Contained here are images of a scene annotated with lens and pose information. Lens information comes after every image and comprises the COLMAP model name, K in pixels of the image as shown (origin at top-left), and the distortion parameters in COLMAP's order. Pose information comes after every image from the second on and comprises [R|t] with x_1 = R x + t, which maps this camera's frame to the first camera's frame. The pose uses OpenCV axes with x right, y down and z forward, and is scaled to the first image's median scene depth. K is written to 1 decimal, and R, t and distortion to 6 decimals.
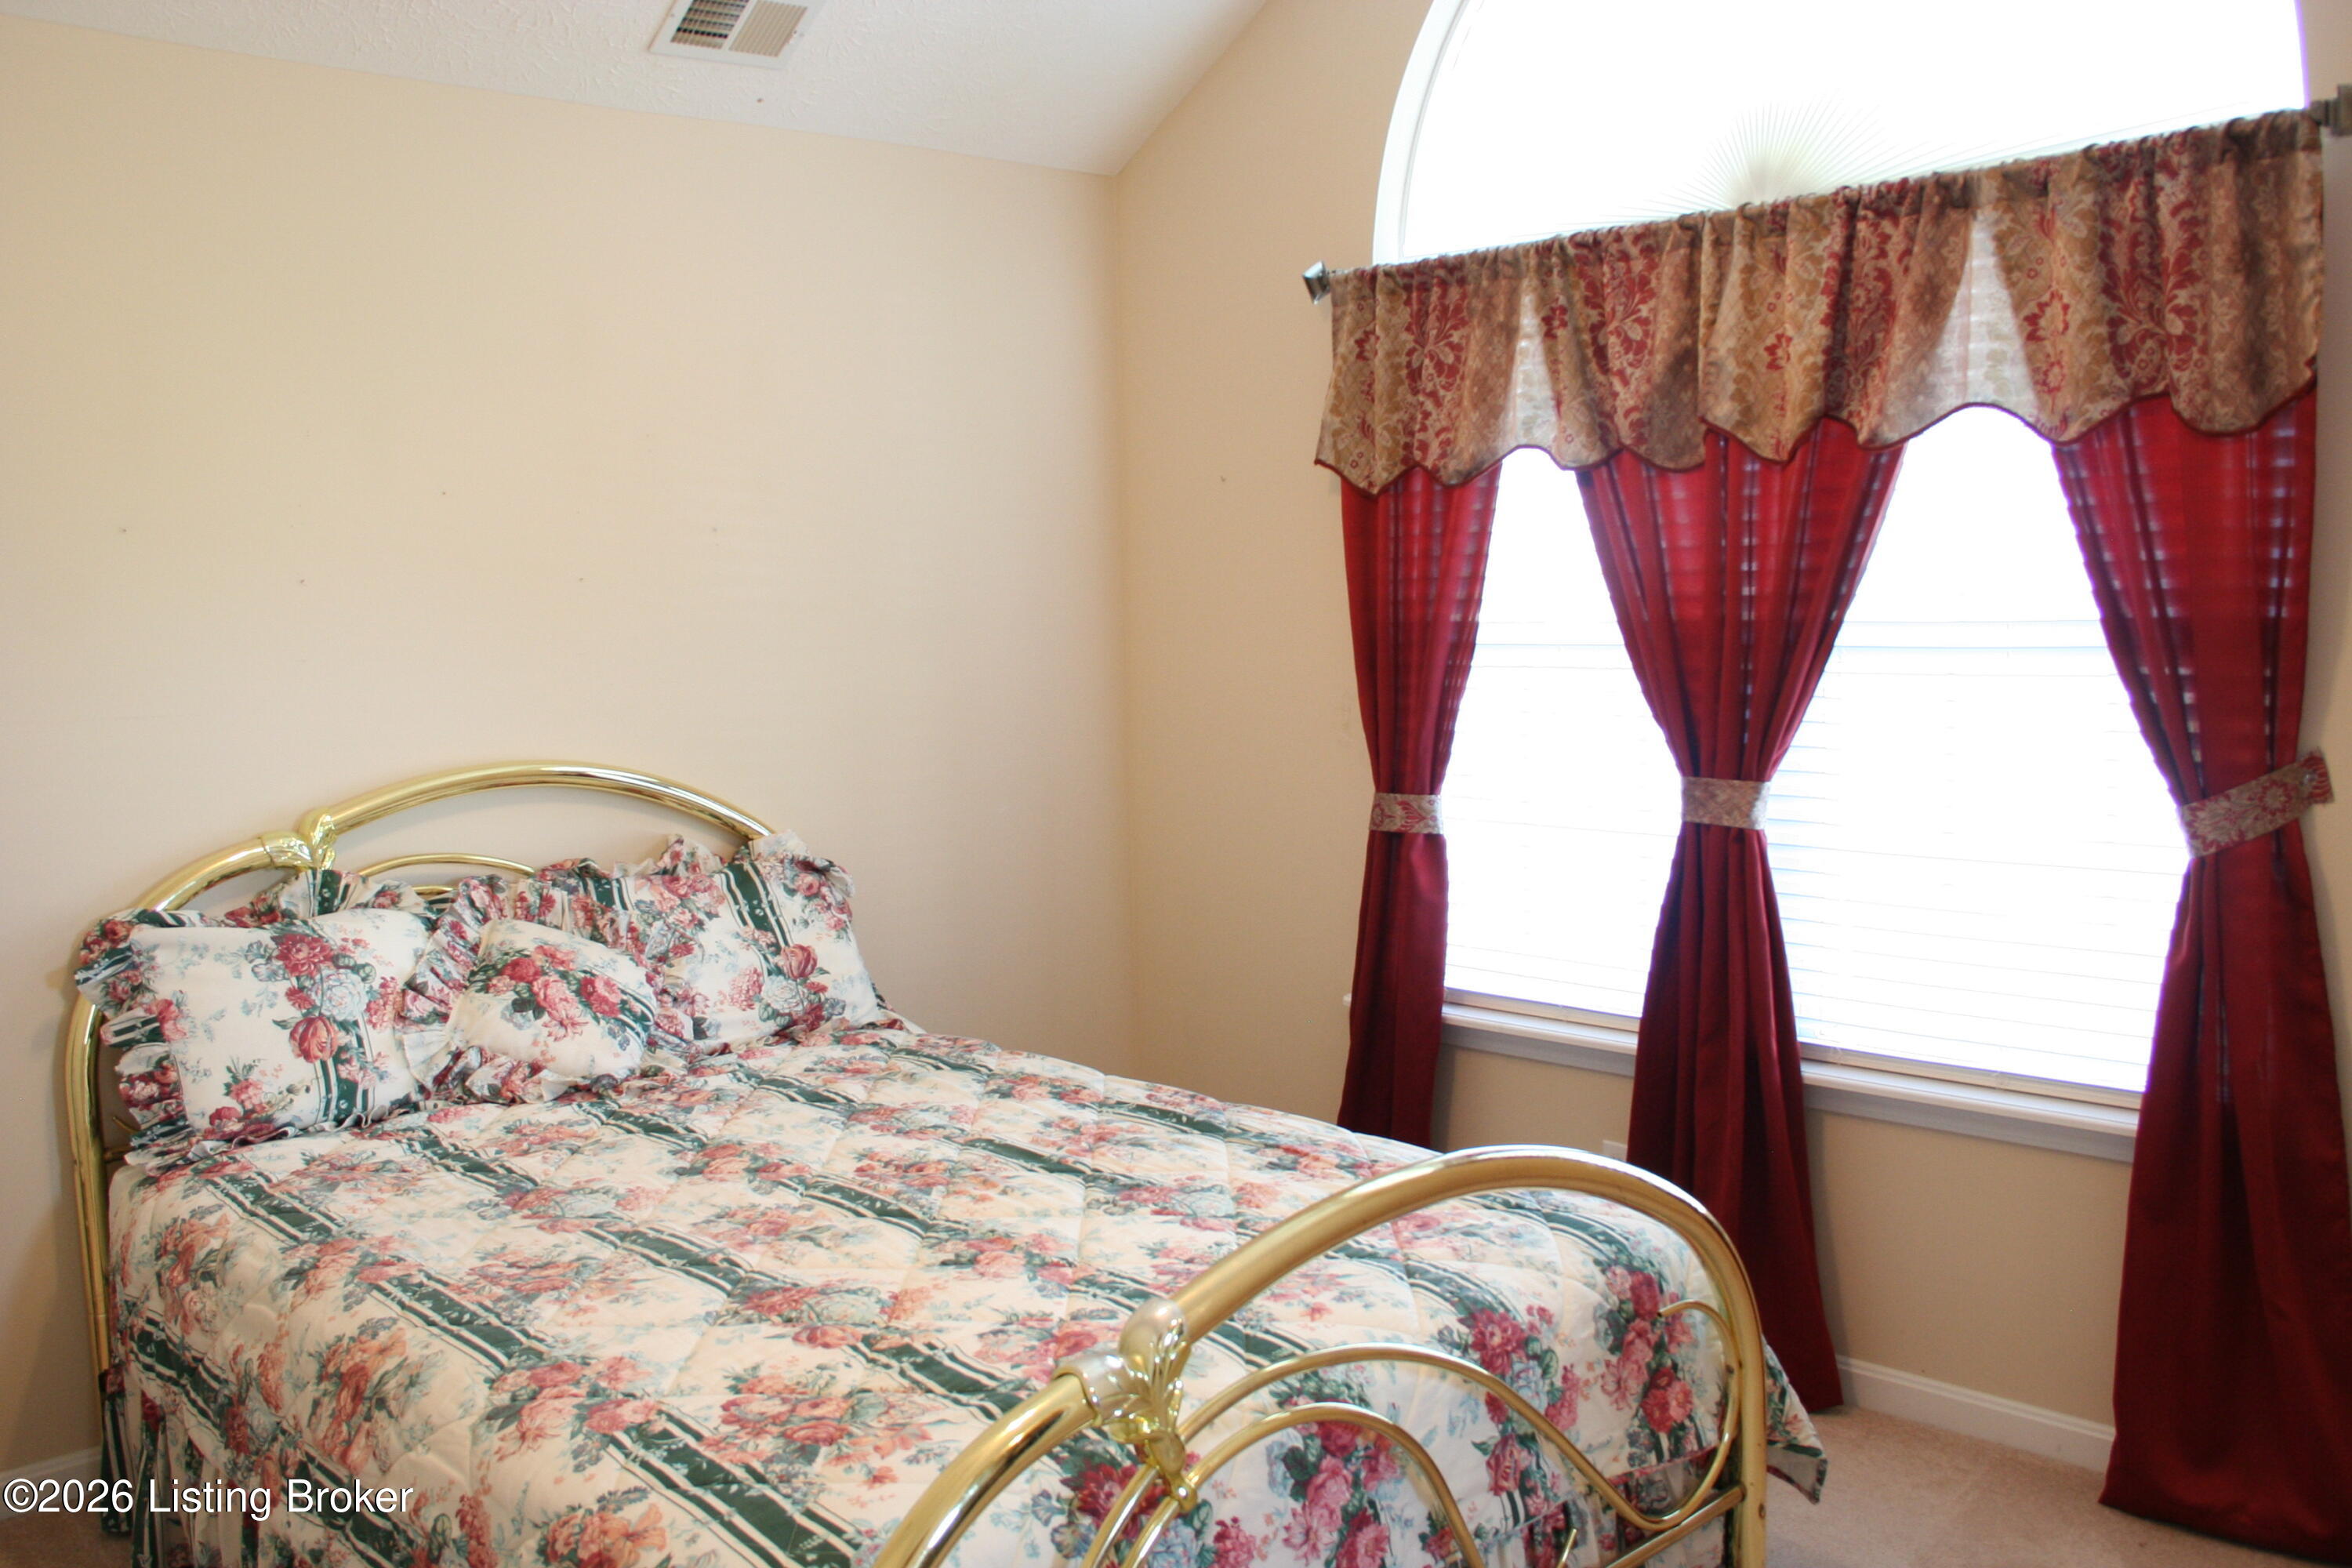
lens RADIAL K [[1983.3, 0, 1144.6], [0, 1983.3, 807.5], [0, 0, 1]] dist [-0.178272, 0.159231]
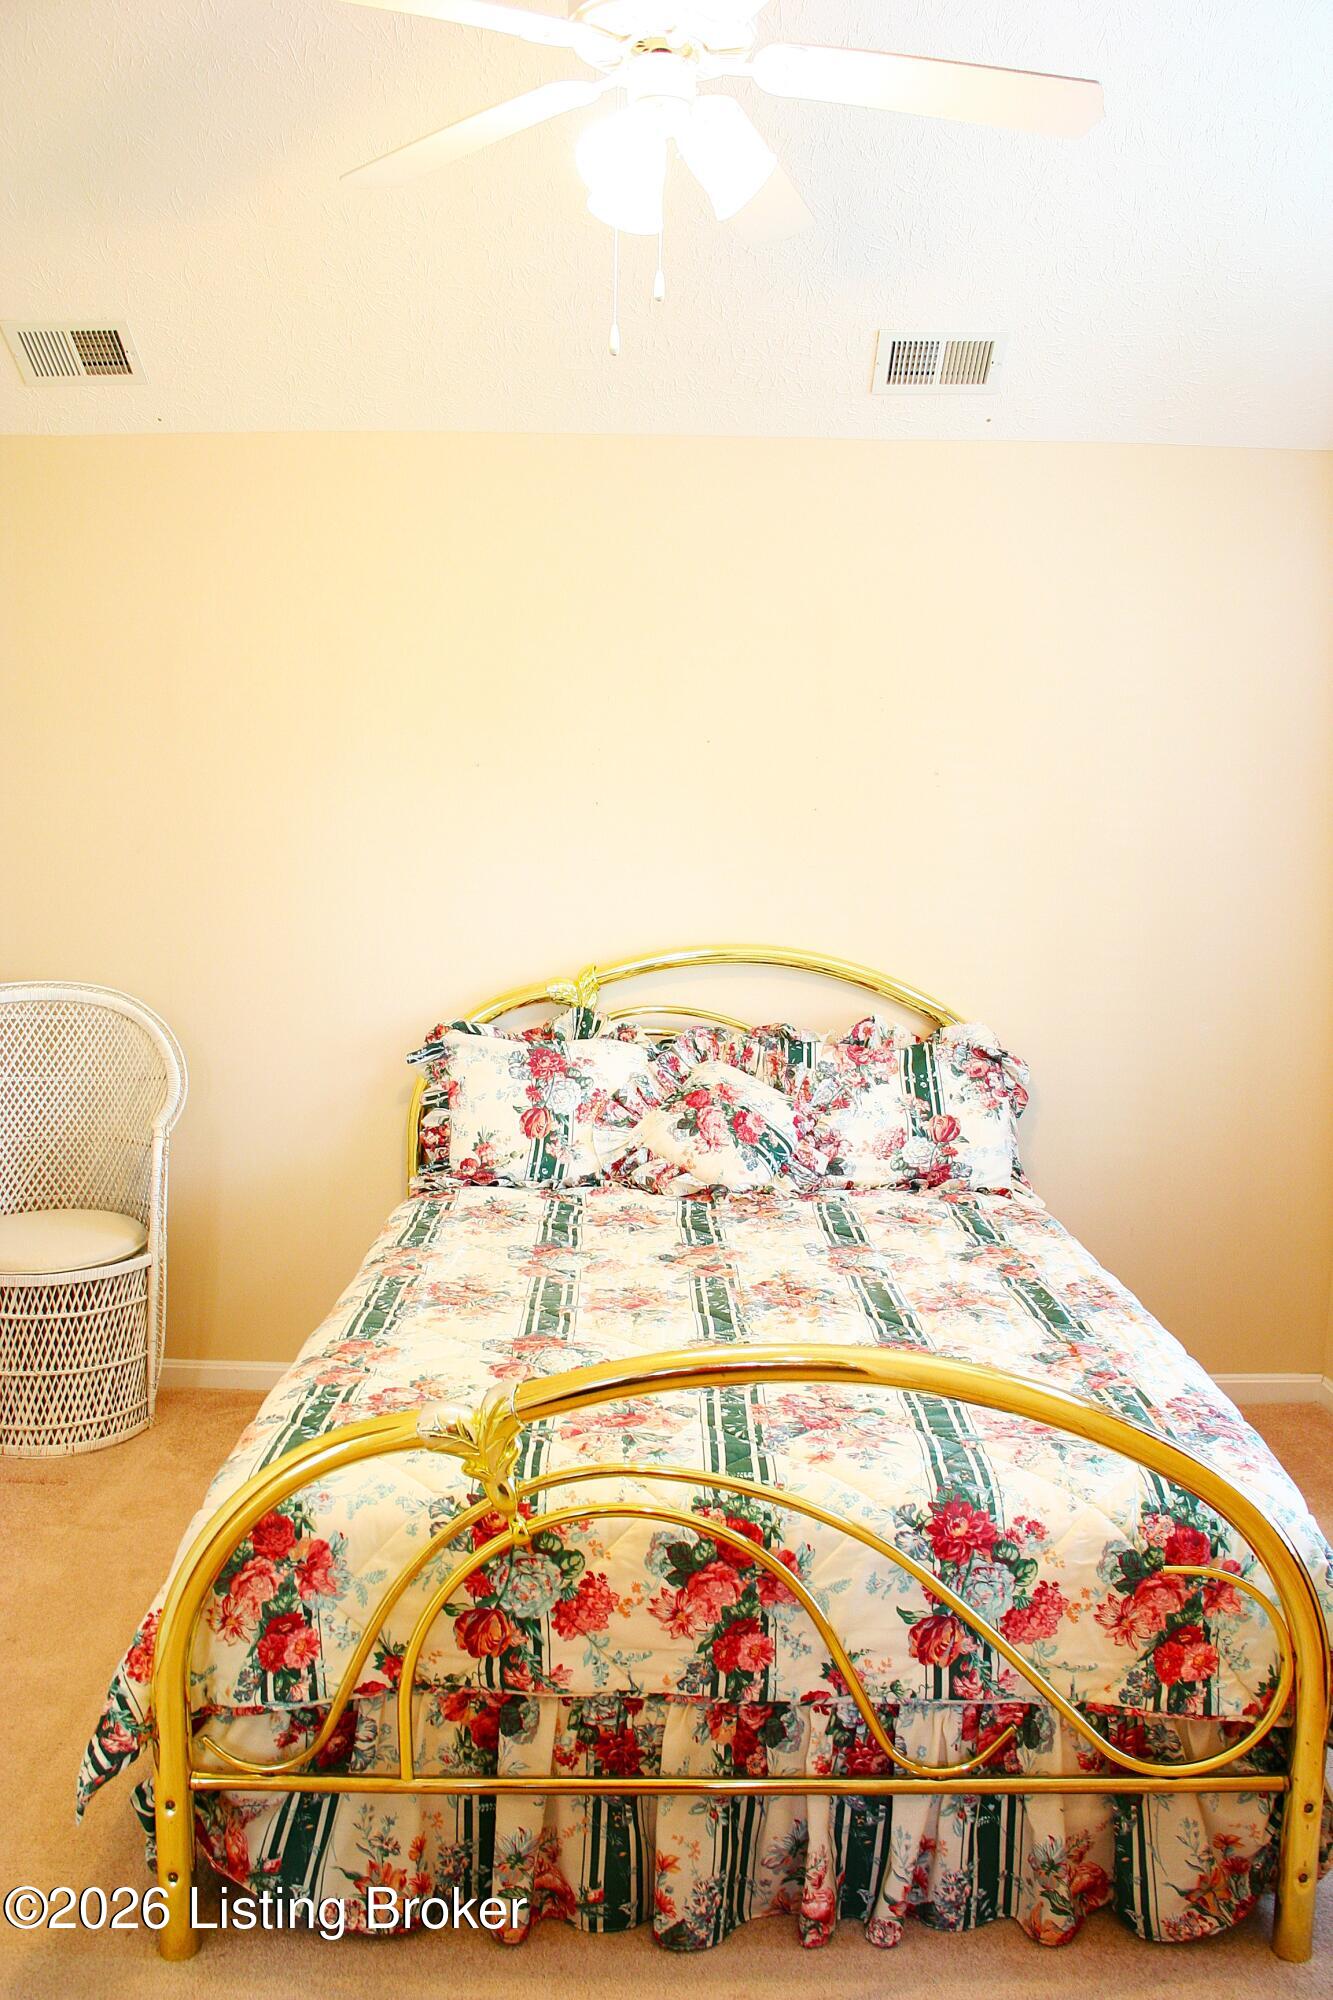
lens RADIAL K [[1671.8, 0, 670.4], [0, 1671.8, 1079.0], [0, 0, 1]] dist [-0.176900, 0.144719]
pose [[0.733313, 0.136205, -0.666109, 0.463174], [-0.101649, 0.990680, 0.090669, -0.035226], [0.672250, 0.001221, 0.740323, 0.143048]]
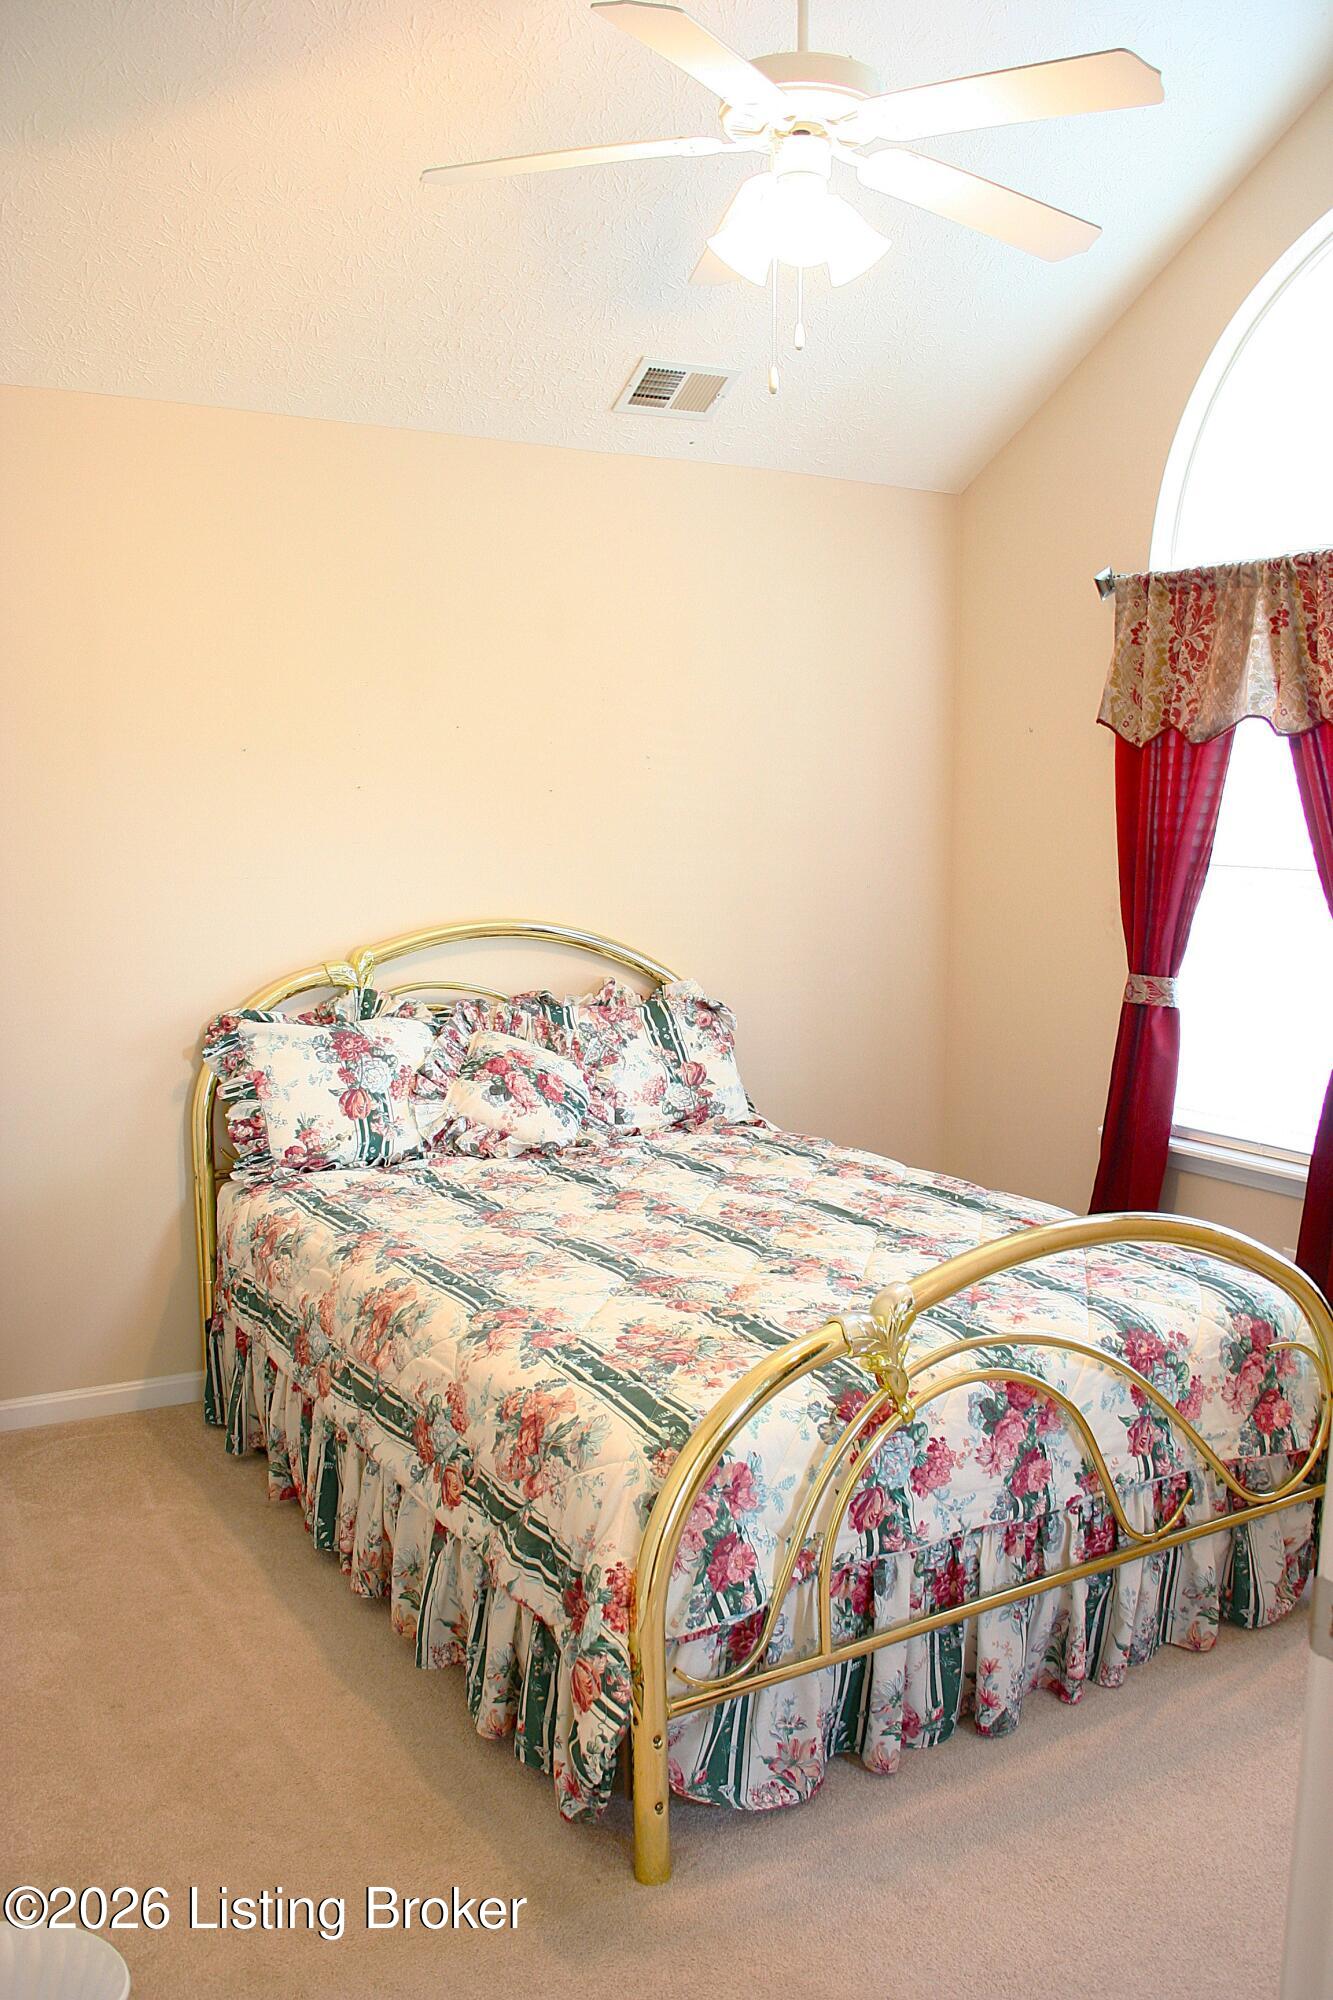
lens RADIAL K [[1671.8, 0, 670.4], [0, 1671.8, 1079.0], [0, 0, 1]] dist [-0.176900, 0.144719]
pose [[0.978911, 0.061623, -0.194769, 0.044496], [-0.050037, 0.996704, 0.063862, 0.009206], [0.198063, -0.052769, 0.978768, -0.178753]]
